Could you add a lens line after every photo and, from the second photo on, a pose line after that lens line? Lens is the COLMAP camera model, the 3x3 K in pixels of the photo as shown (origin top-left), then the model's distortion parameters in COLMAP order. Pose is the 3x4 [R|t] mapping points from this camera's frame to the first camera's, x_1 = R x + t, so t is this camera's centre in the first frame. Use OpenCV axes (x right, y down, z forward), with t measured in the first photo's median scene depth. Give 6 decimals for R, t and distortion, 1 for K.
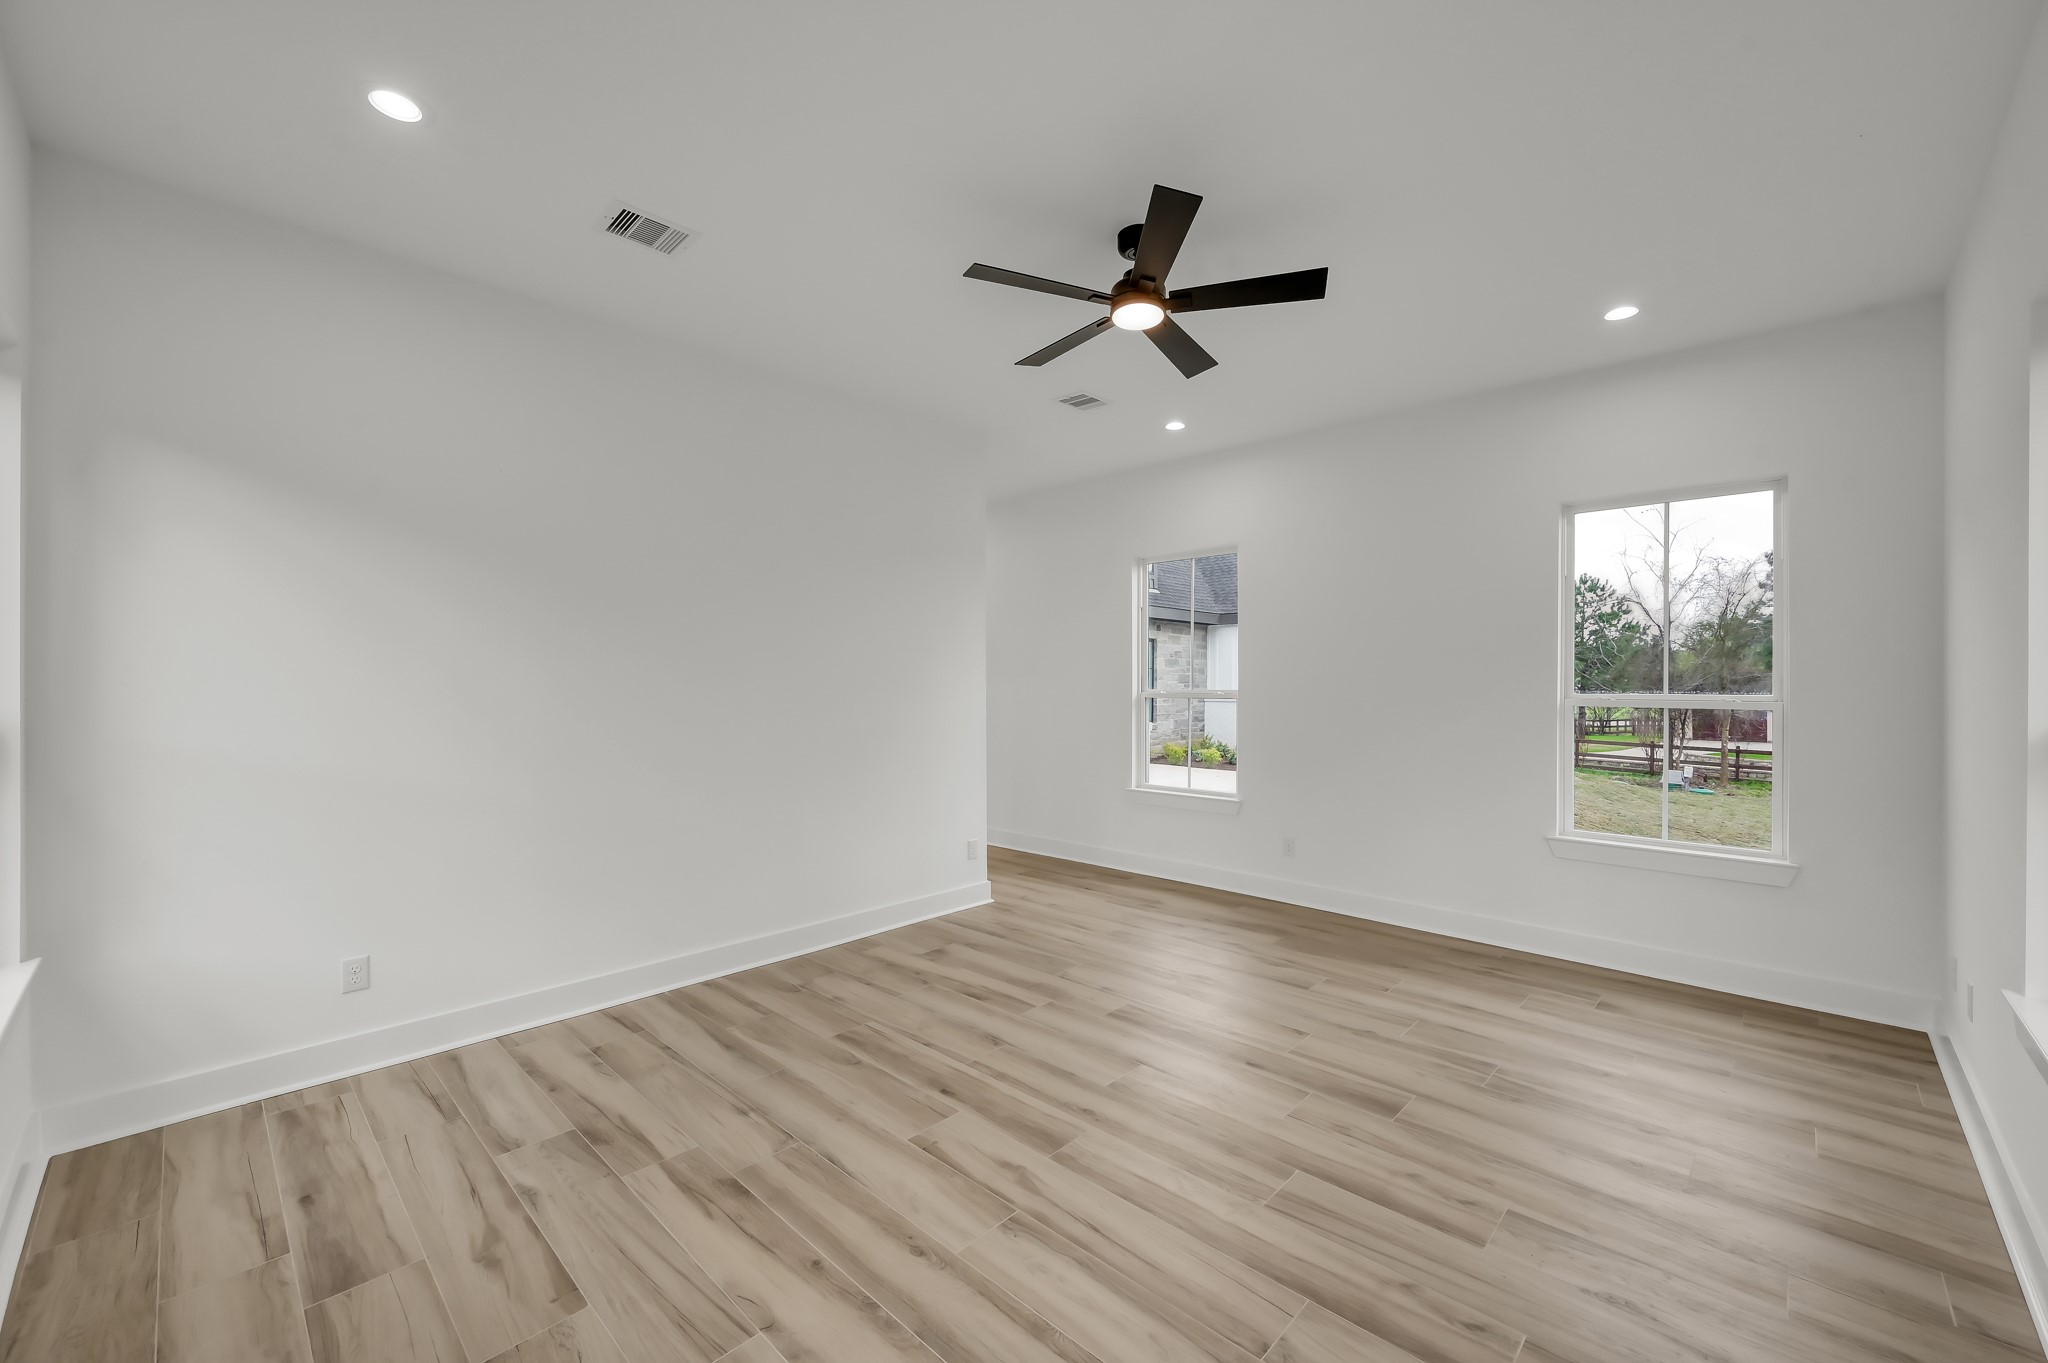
lens RADIAL K [[815.1, 0, 1023.1], [0, 815.1, 678.5], [0, 0, 1]] dist [0.001976, 0.000509]
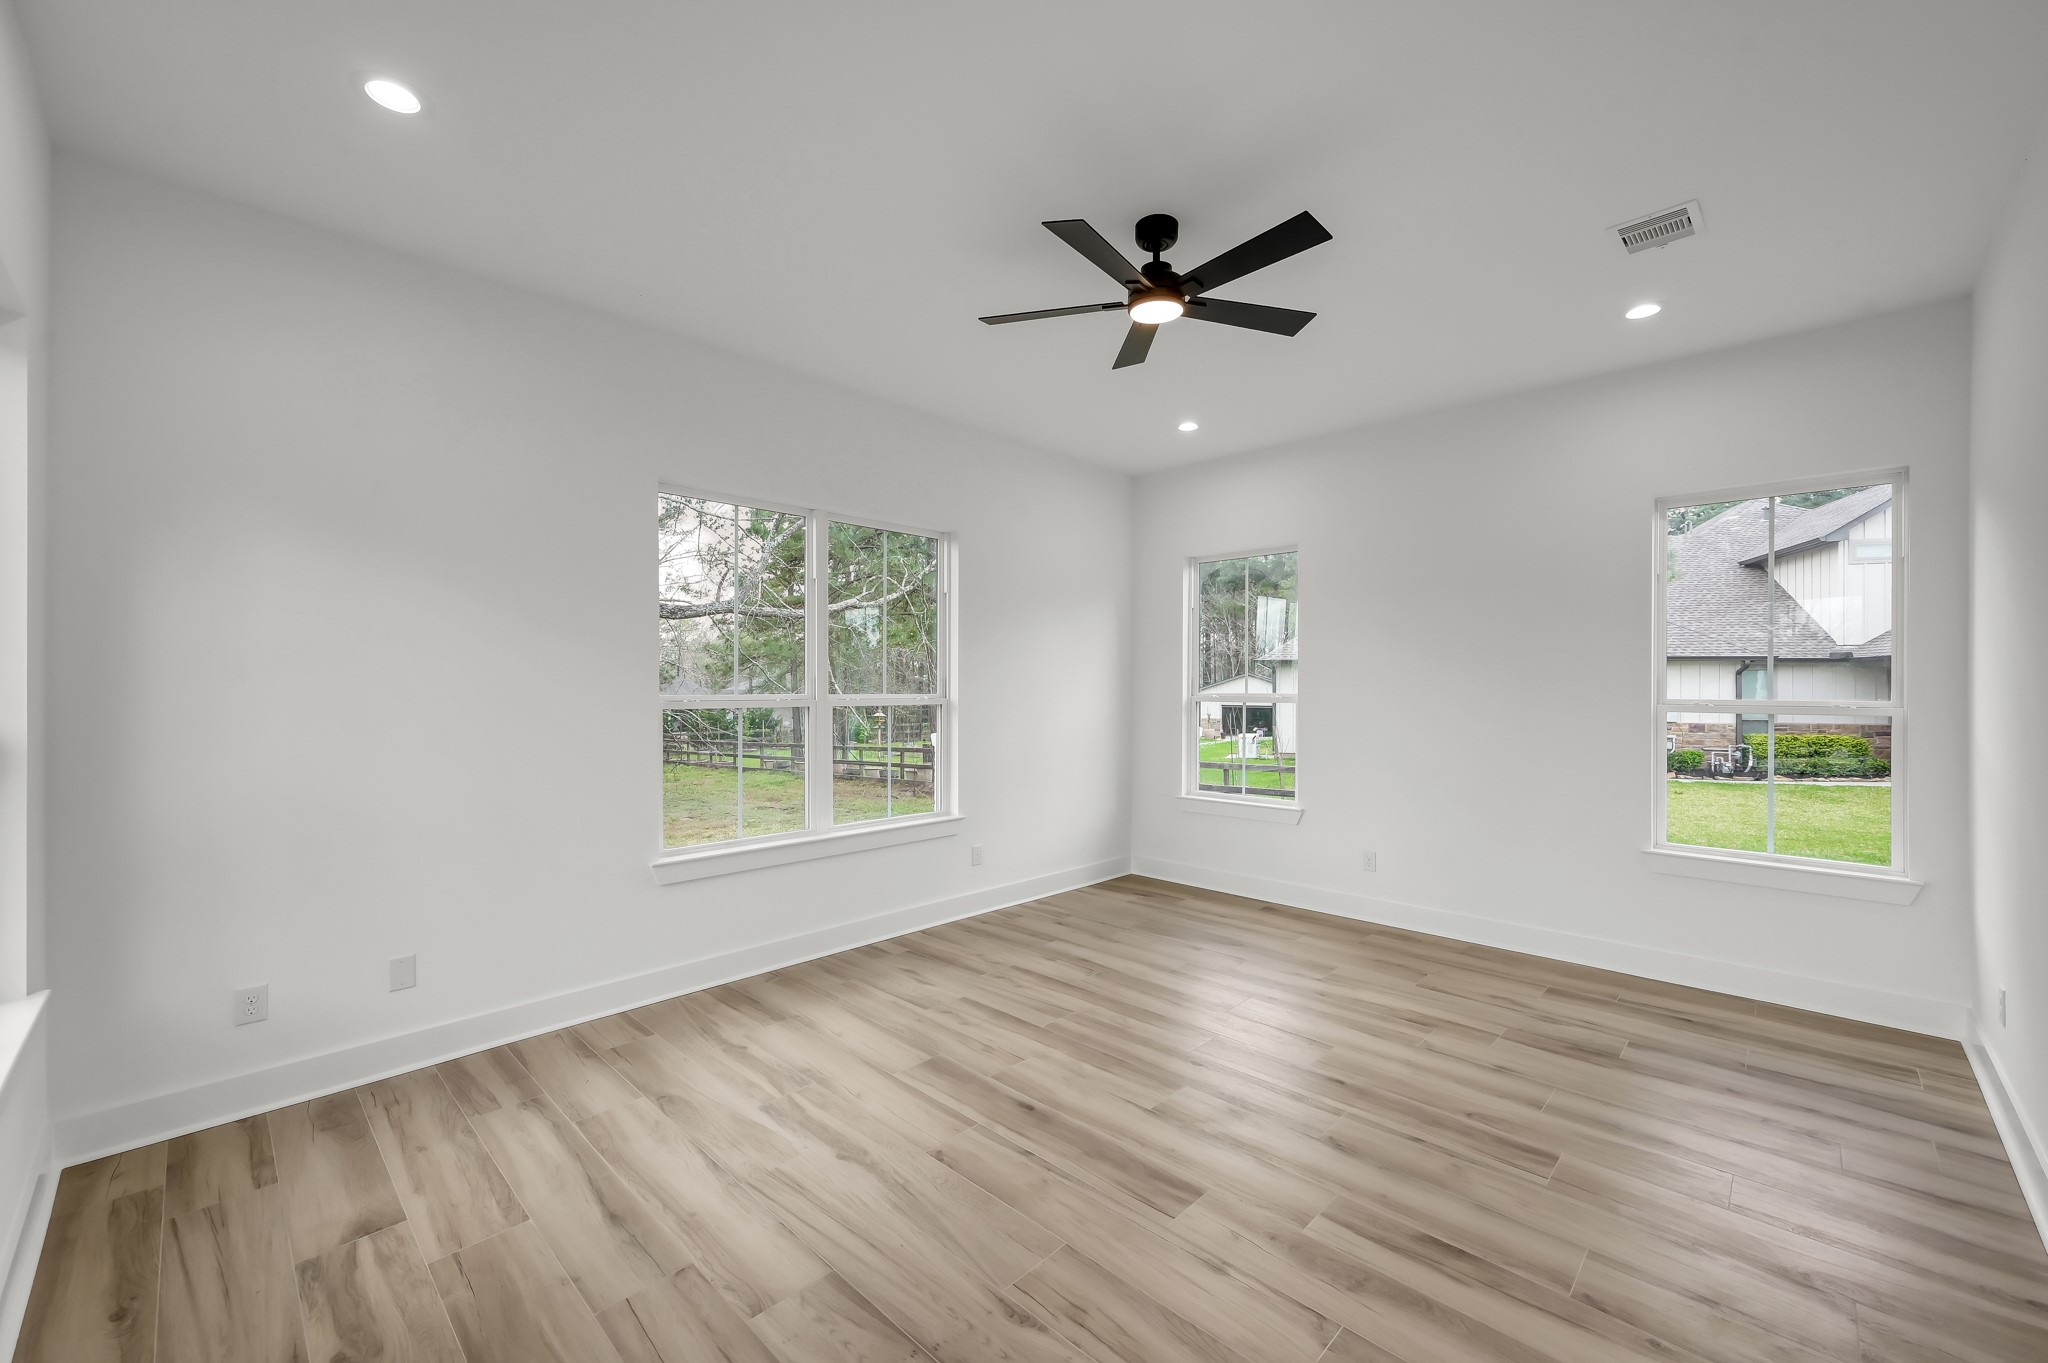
lens RADIAL K [[815.1, 0, 1025.4], [0, 815.1, 685.5], [0, 0, 1]] dist [0.001976, 0.000509]
pose [[-0.999949, -0.001595, 0.010014, 0.324138], [-0.001720, 0.999921, -0.012468, 0.016831], [-0.009993, -0.012485, -0.999872, 2.248485]]
